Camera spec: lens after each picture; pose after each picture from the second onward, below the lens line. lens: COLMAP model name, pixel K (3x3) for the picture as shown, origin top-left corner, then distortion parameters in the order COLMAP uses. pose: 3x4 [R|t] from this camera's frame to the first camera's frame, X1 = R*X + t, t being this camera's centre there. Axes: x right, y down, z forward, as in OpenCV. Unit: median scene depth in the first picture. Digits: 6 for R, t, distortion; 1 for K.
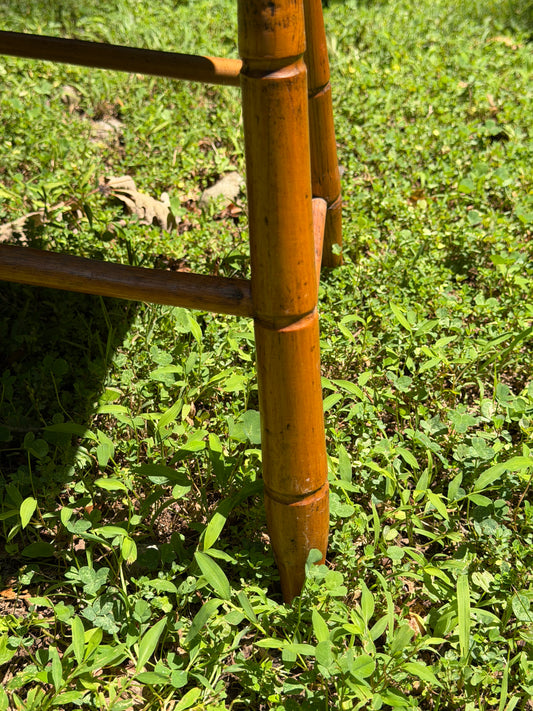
lens RADIAL K [[1249.1, 0, 266.5], [0, 1249.1, 355.5], [0, 0, 1]] dist [0.125529, -0.000730]
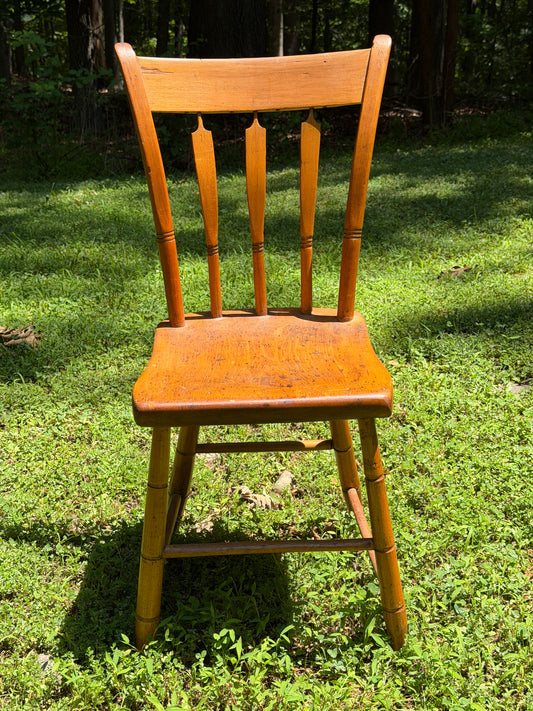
lens RADIAL K [[1249.1, 0, 266.5], [0, 1249.1, 355.5], [0, 0, 1]] dist [0.125529, -0.000730]
pose [[0.979120, -0.161646, 0.123265, -0.409432], [0.178570, 0.973692, -0.141549, -0.076727], [-0.097141, 0.160605, 0.982227, -1.465608]]
